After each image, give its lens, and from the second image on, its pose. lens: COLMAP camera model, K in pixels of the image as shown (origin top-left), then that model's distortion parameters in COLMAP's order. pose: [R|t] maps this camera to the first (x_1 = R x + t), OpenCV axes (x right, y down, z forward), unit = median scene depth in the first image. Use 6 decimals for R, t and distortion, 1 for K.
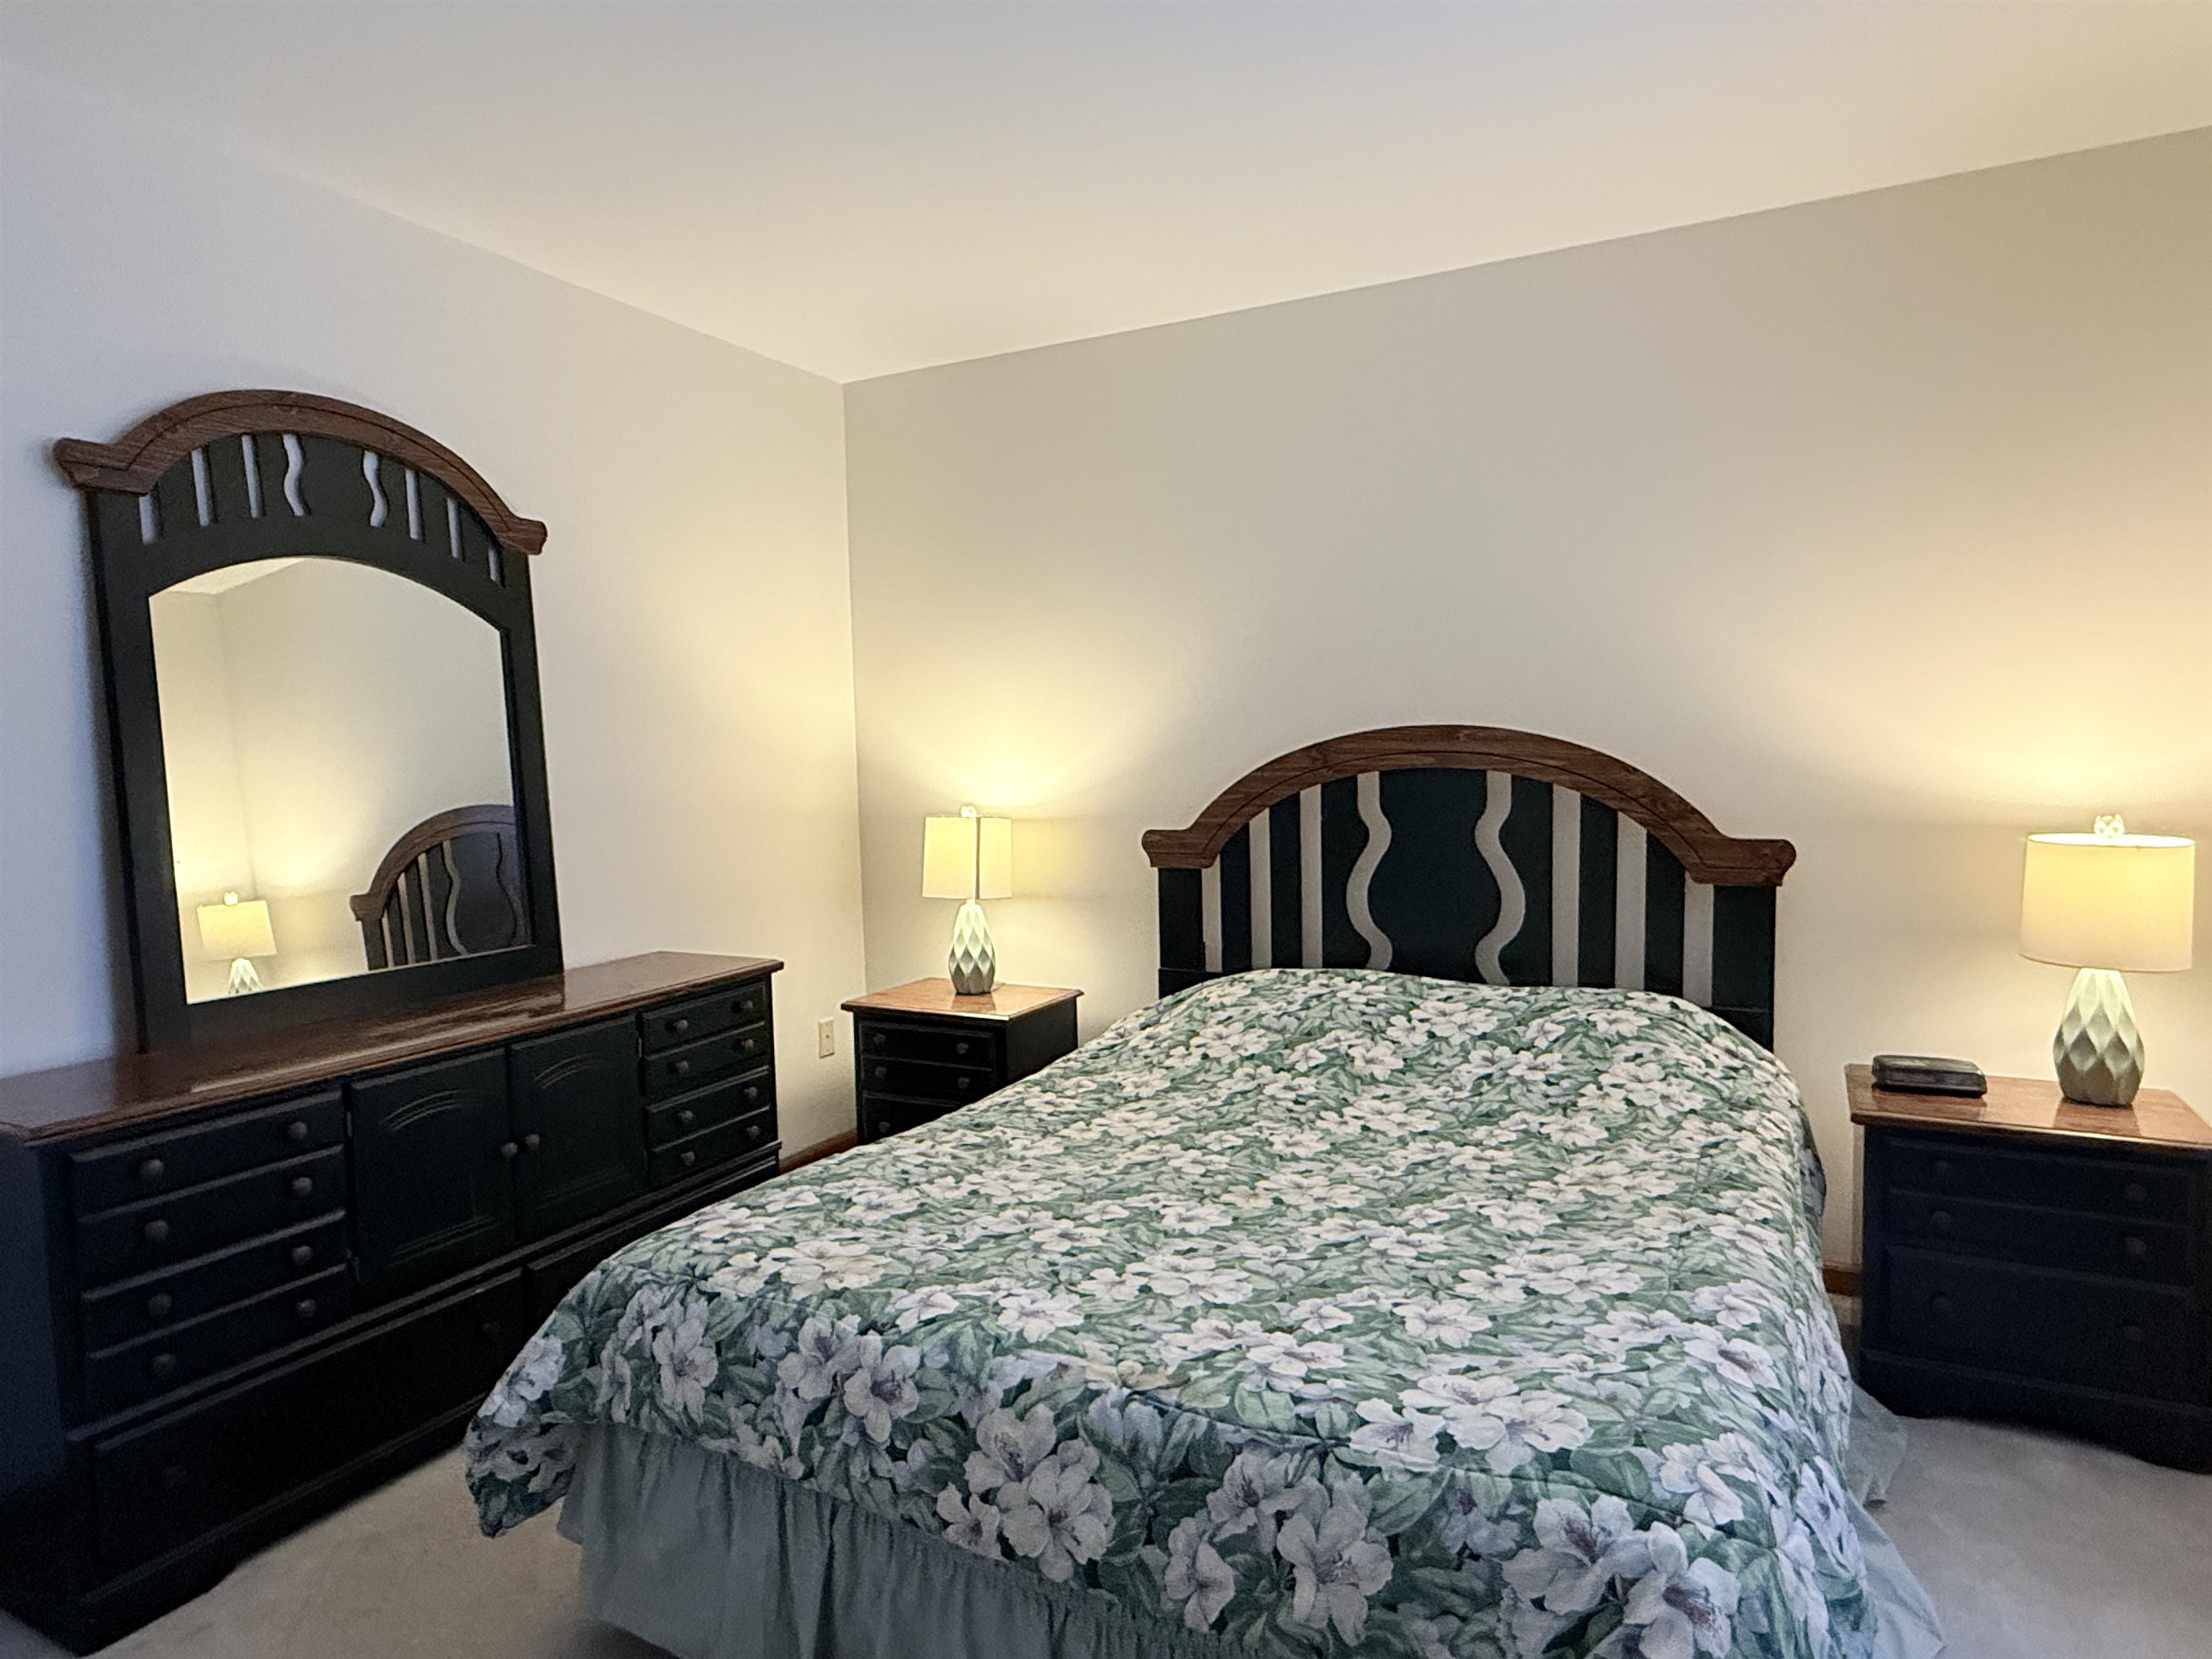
lens RADIAL K [[1270.7, 0, 1097.5], [0, 1270.7, 833.3], [0, 0, 1]] dist [0.000601, -0.000228]
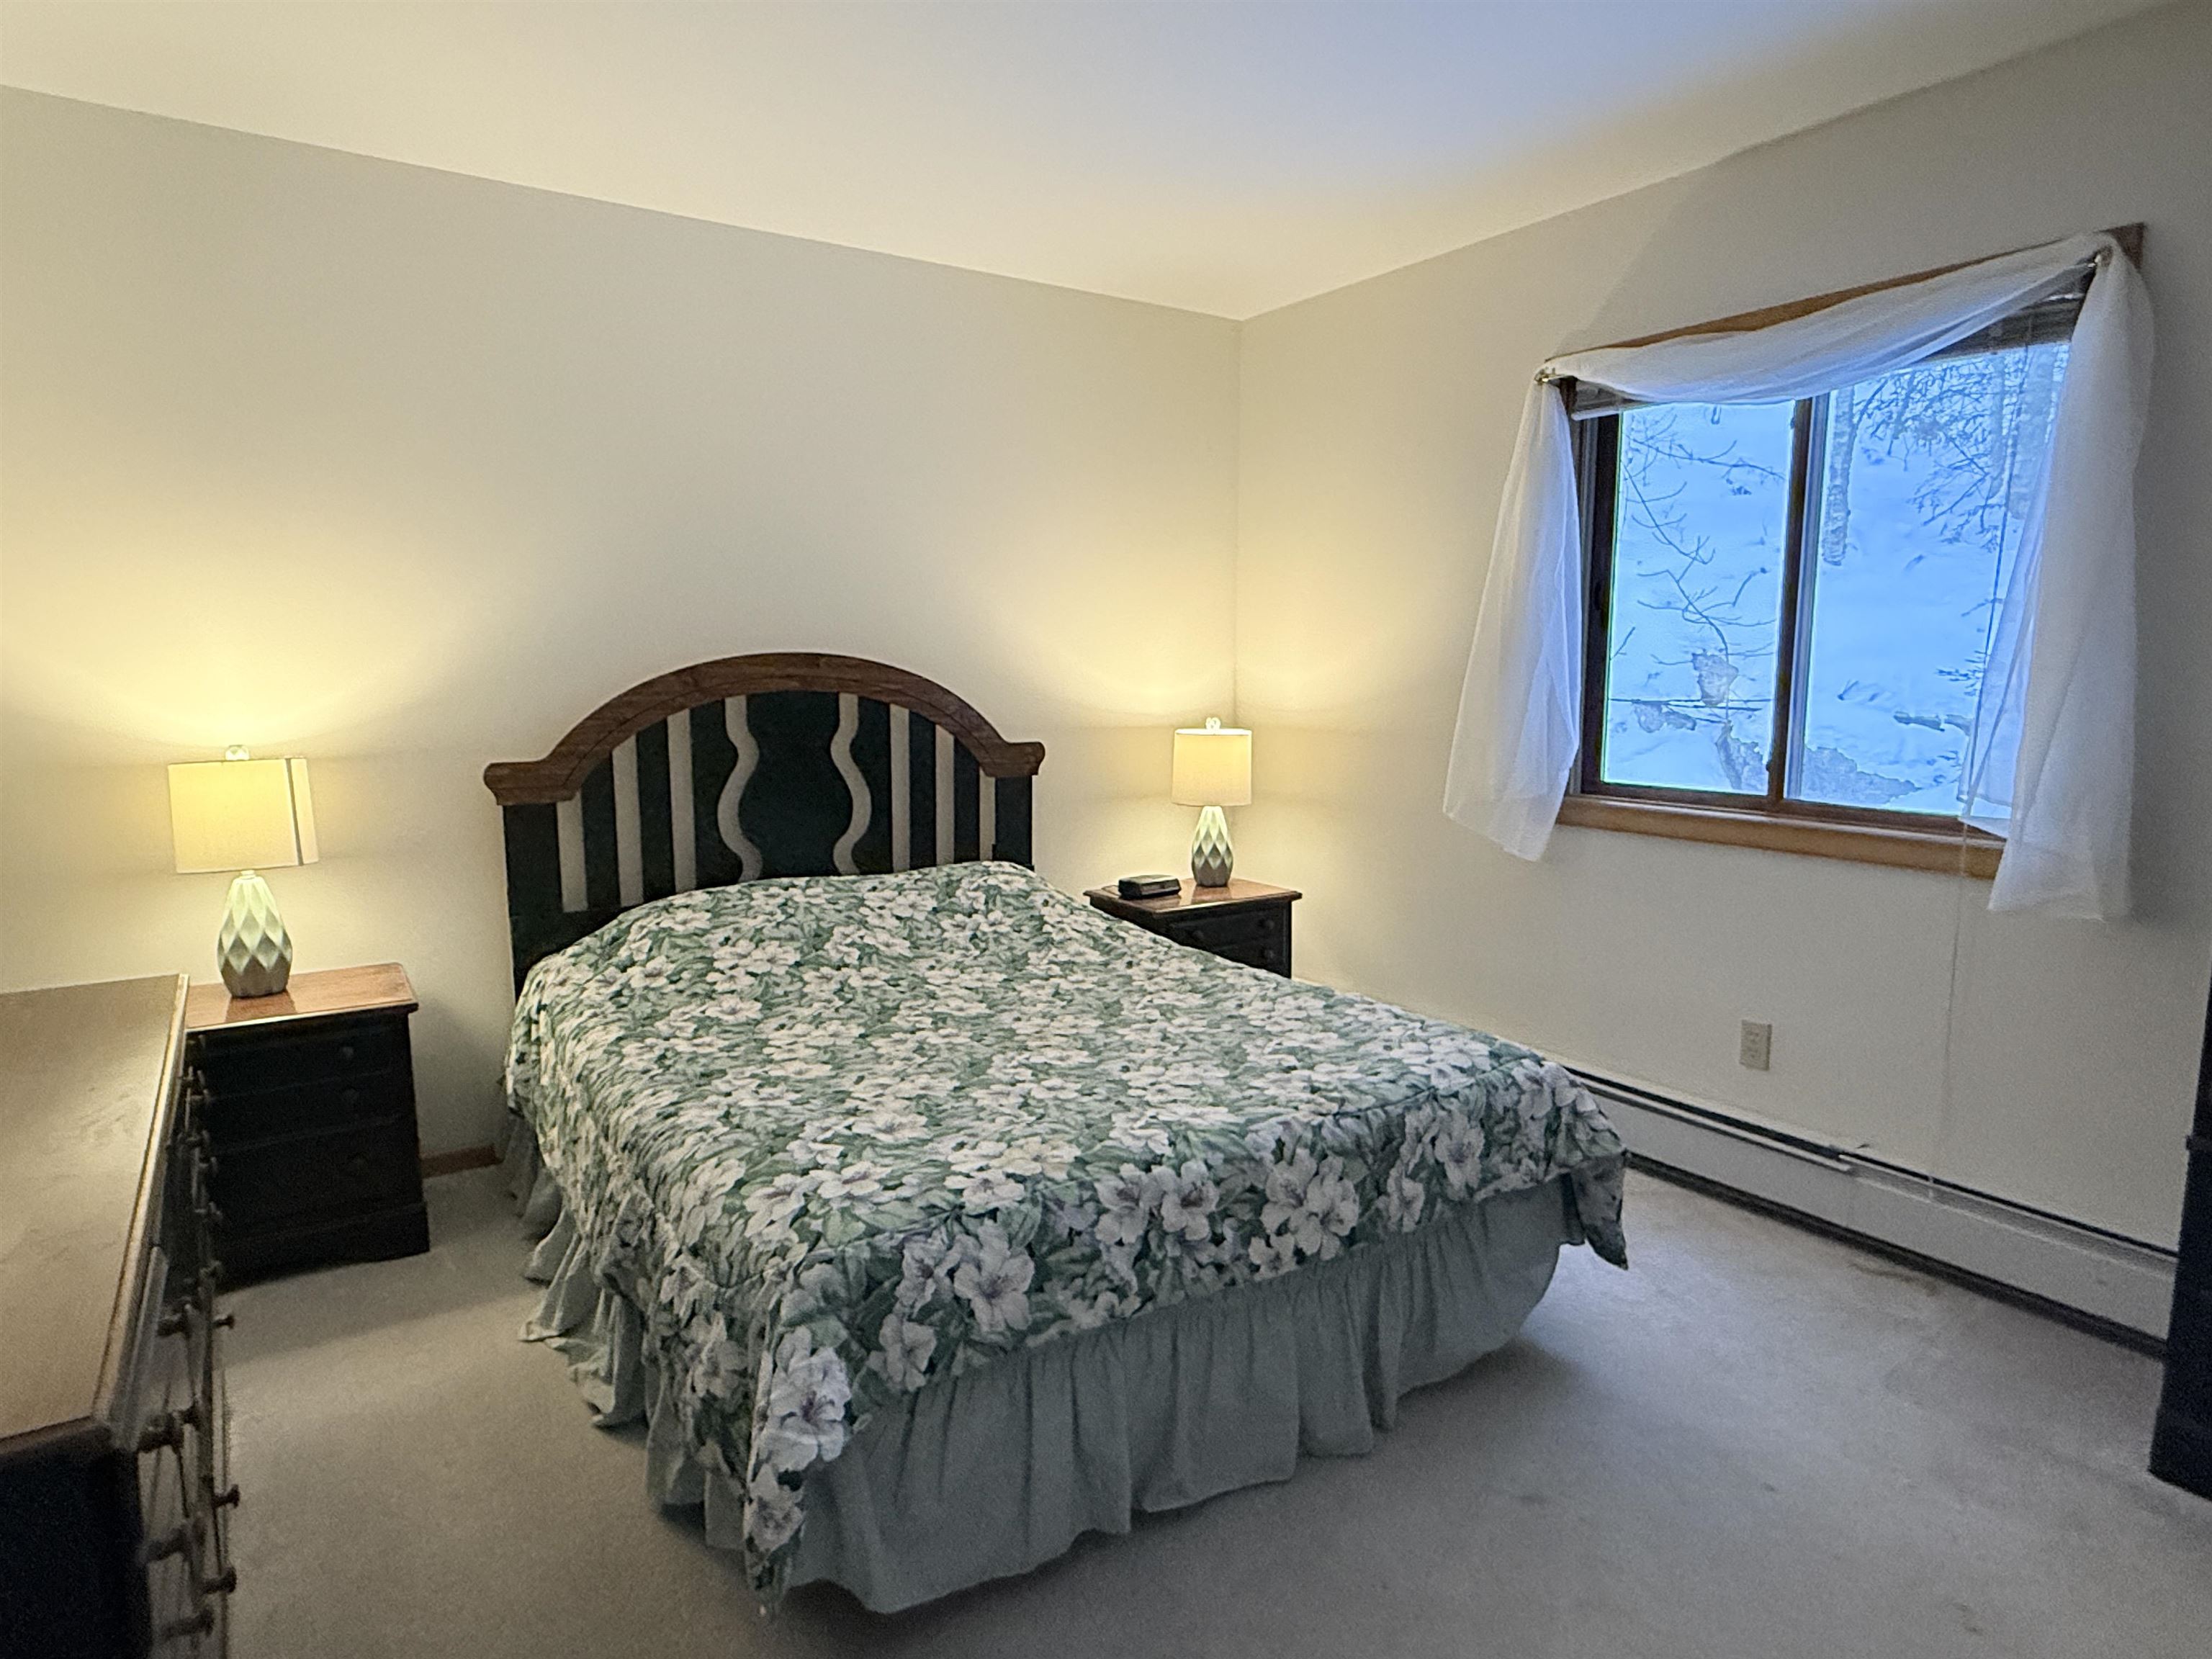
lens RADIAL K [[1270.7, 0, 1097.5], [0, 1270.7, 833.3], [0, 0, 1]] dist [0.000601, -0.000228]
pose [[0.481439, -0.098113, 0.870971, -0.818841], [0.051345, 0.995166, 0.083722, -0.010227], [-0.874974, 0.004413, 0.484149, 0.326051]]
